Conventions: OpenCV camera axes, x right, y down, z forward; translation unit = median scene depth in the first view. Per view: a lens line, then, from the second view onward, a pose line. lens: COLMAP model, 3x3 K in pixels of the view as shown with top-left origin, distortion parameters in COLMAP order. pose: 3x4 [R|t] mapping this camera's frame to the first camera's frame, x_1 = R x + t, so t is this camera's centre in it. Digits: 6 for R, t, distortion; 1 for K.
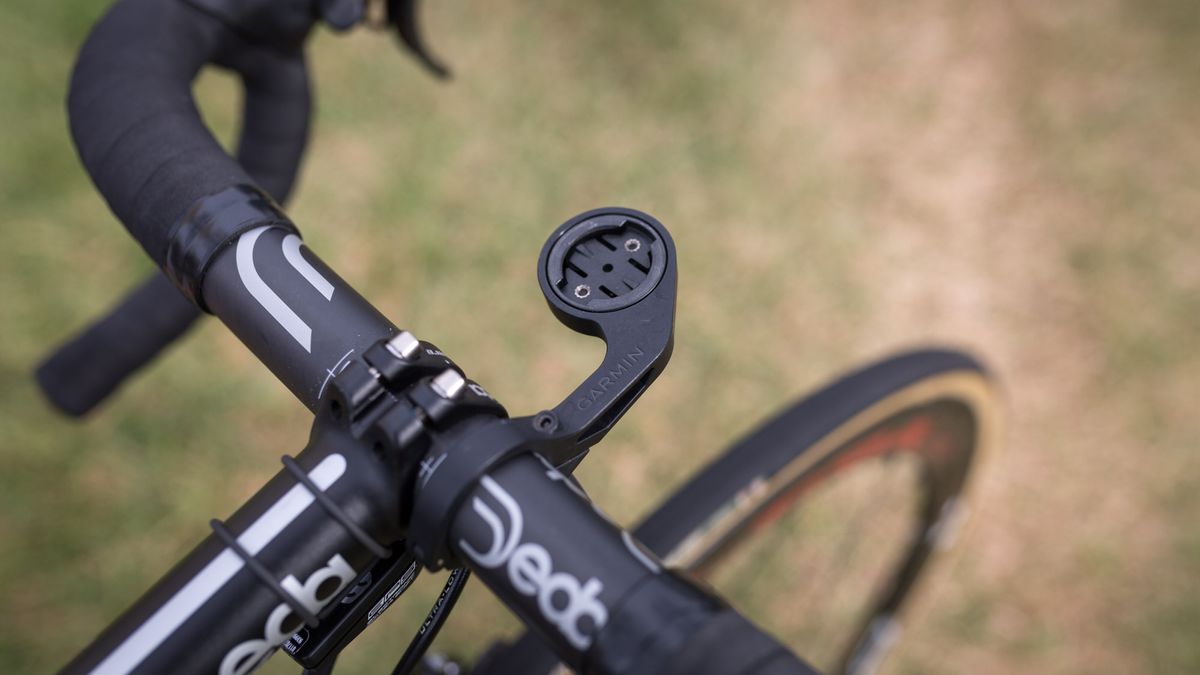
lens RADIAL K [[1163.3, 0, 600.0], [0, 1163.3, 337.5], [0, 0, 1]] dist [-0.018897, 0.009859]
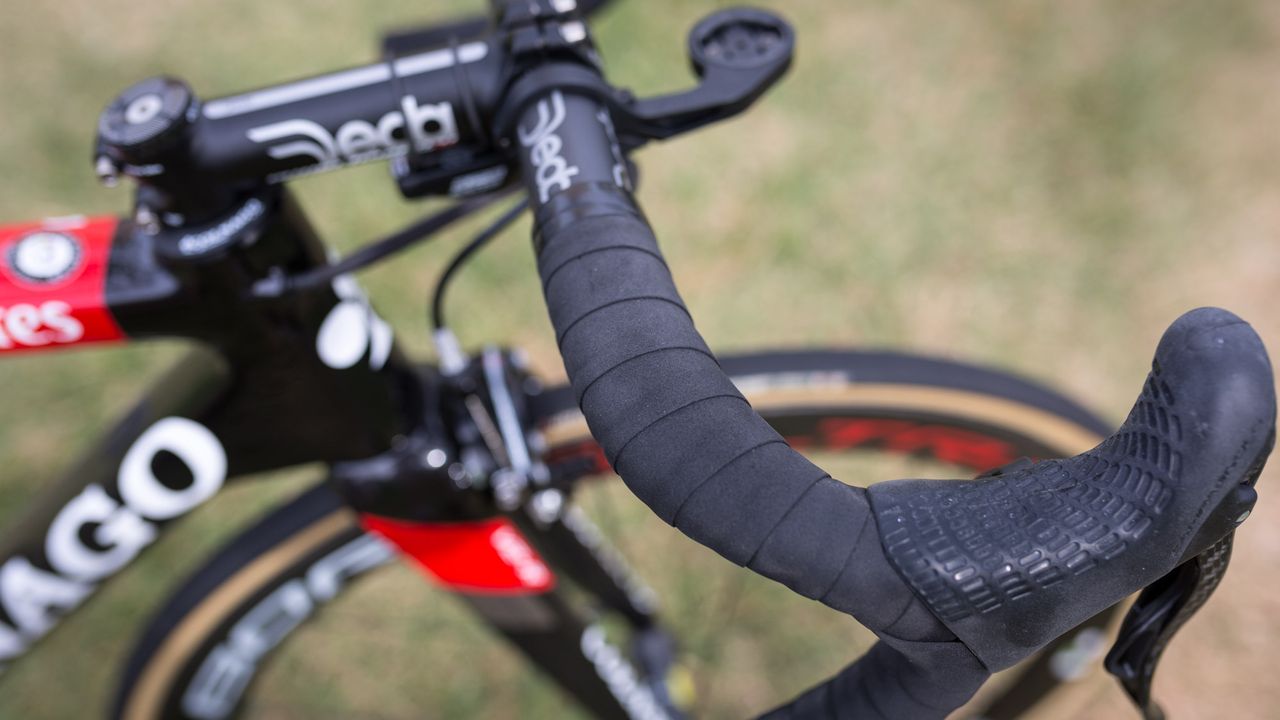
lens RADIAL K [[1240.8, 0, 640.0], [0, 1240.8, 360.0], [0, 0, 1]] dist [-0.018897, 0.009859]
pose [[0.839982, 0.468573, -0.273623, 0.447272], [-0.481181, 0.876306, 0.023497, 0.263660], [0.250788, 0.111925, 0.961550, -0.299732]]
